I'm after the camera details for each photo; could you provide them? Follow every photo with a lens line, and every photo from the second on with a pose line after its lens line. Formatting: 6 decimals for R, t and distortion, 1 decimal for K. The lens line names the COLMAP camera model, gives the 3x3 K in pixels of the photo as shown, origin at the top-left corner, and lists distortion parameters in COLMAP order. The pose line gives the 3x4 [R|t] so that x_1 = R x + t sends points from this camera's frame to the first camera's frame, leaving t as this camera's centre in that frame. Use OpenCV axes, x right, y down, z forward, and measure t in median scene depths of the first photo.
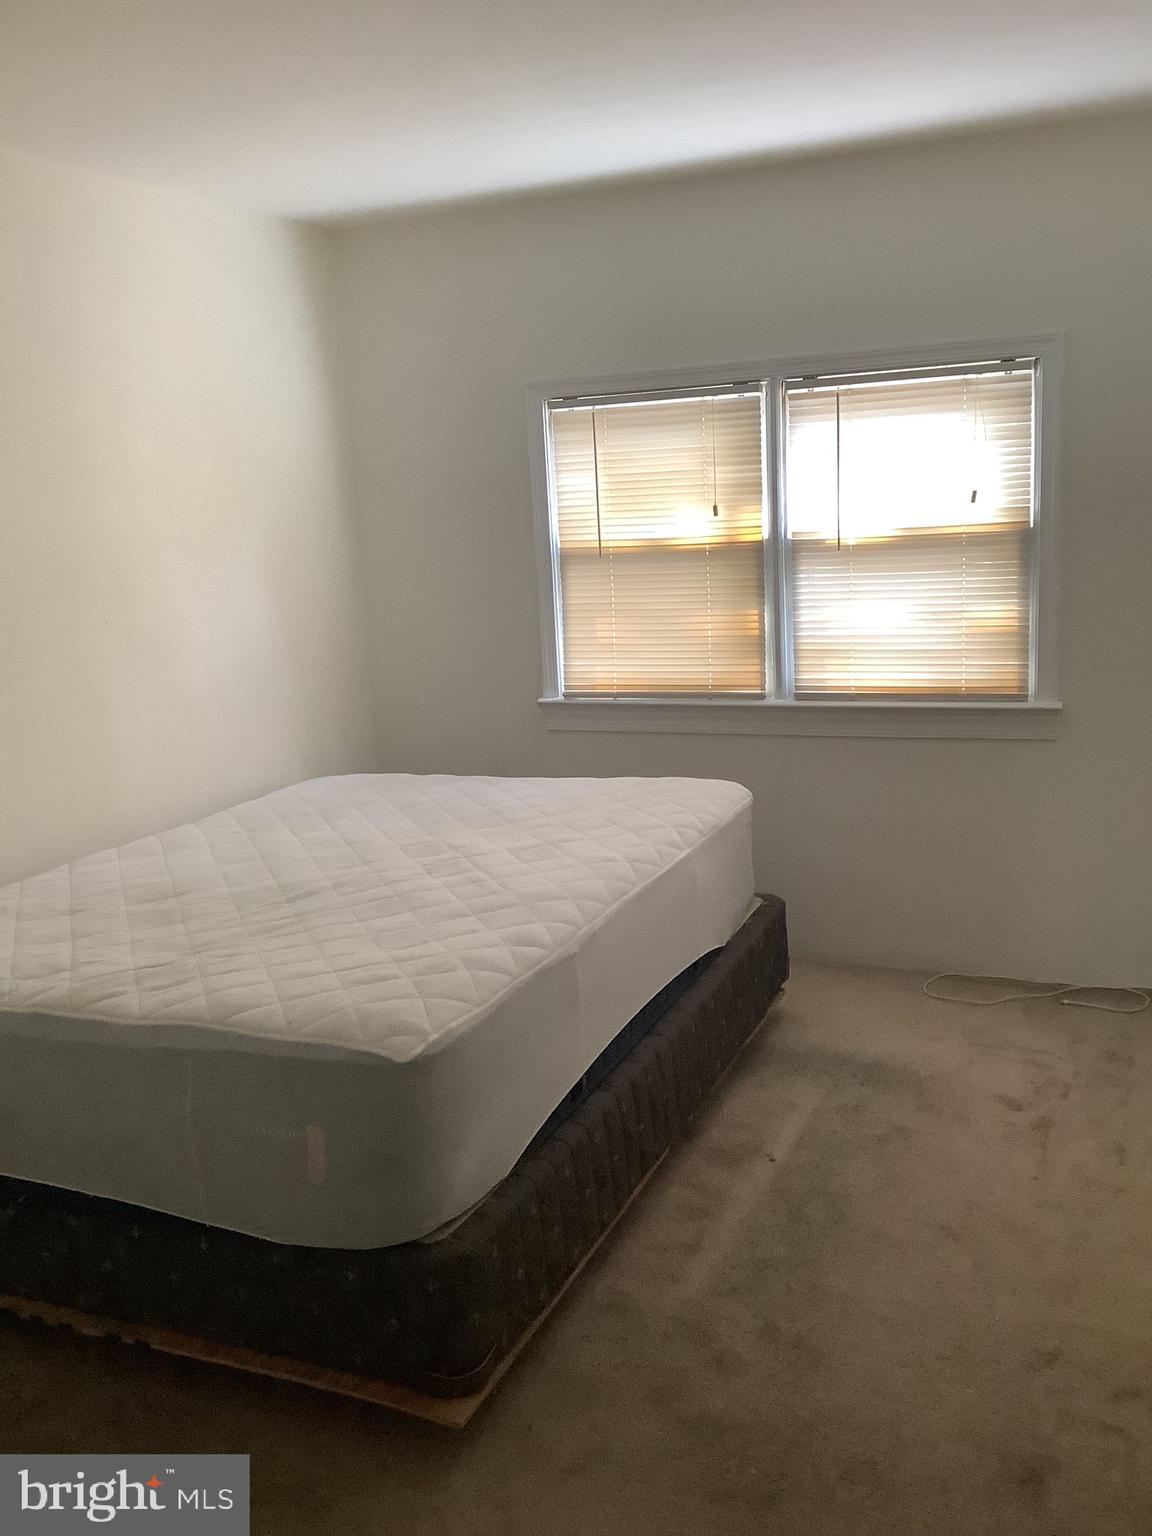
lens RADIAL K [[1389.6, 0, 583.5], [0, 1389.6, 764.9], [0, 0, 1]] dist [0.019247, -0.069045]
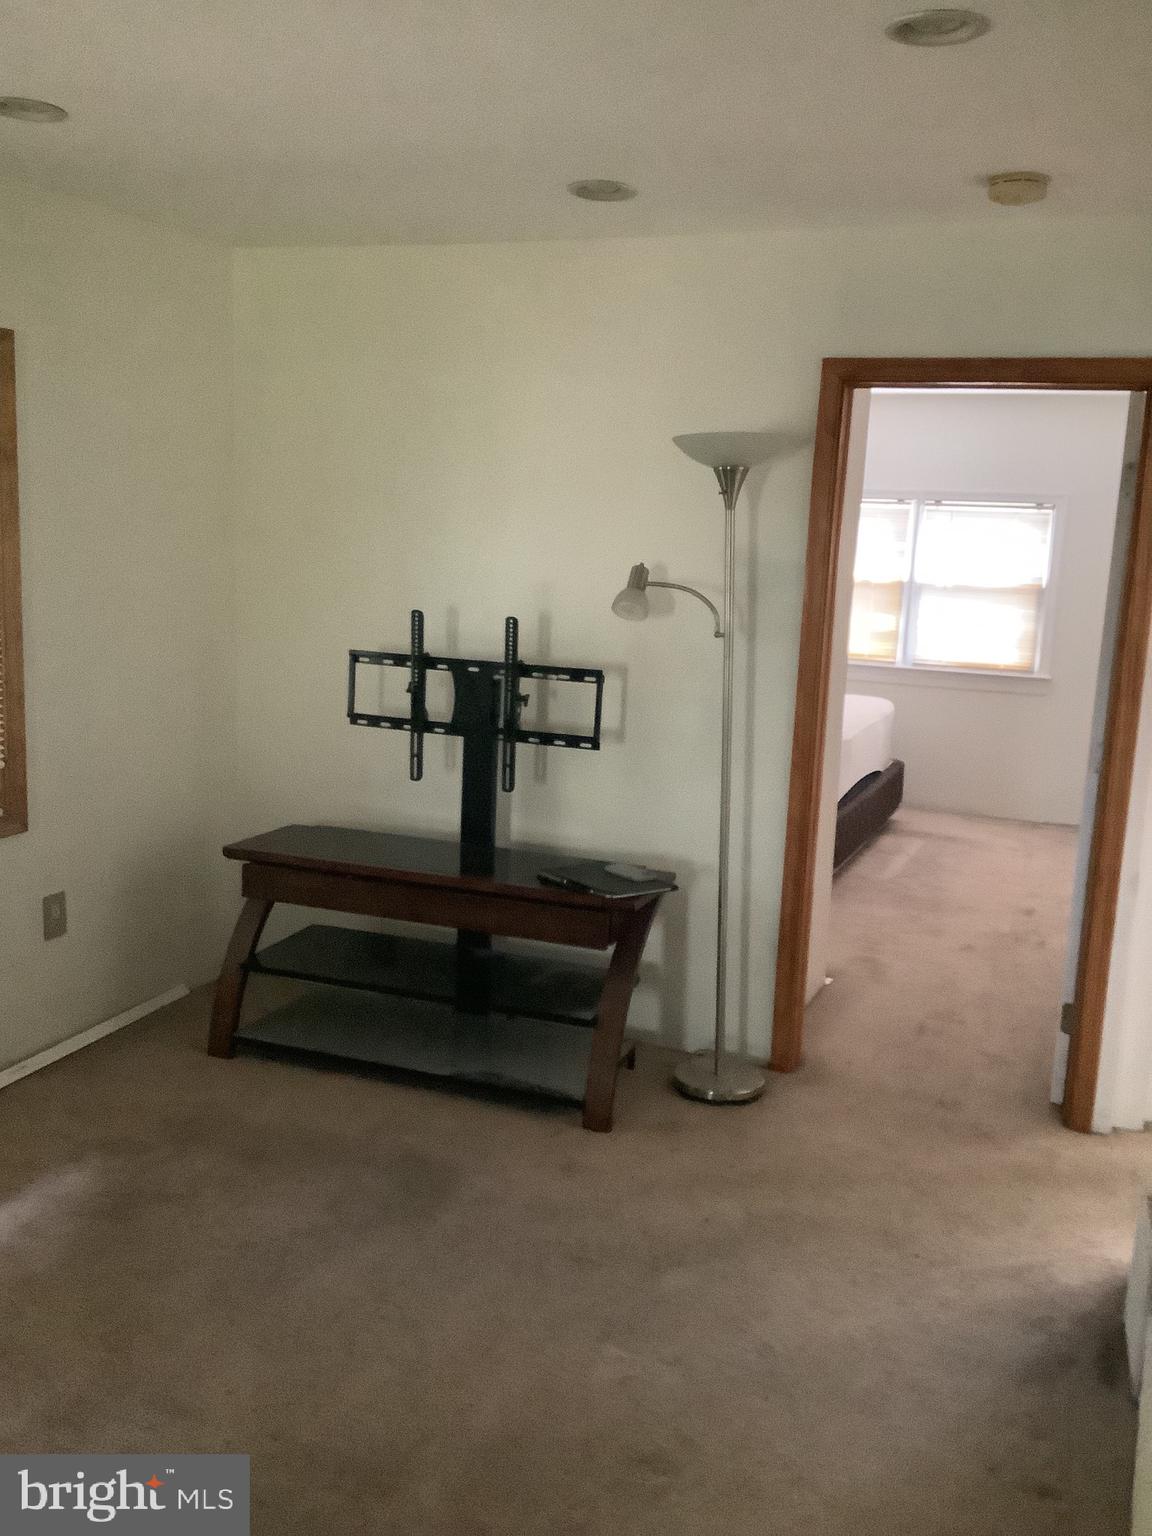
lens RADIAL K [[1389.6, 0, 568.8], [0, 1389.6, 771.0], [0, 0, 1]] dist [0.019247, -0.069045]
pose [[0.994171, 0.102823, 0.032425, -0.390357], [-0.101246, 0.993749, -0.047024, 0.251765], [-0.037057, 0.043467, 0.998367, -0.951782]]
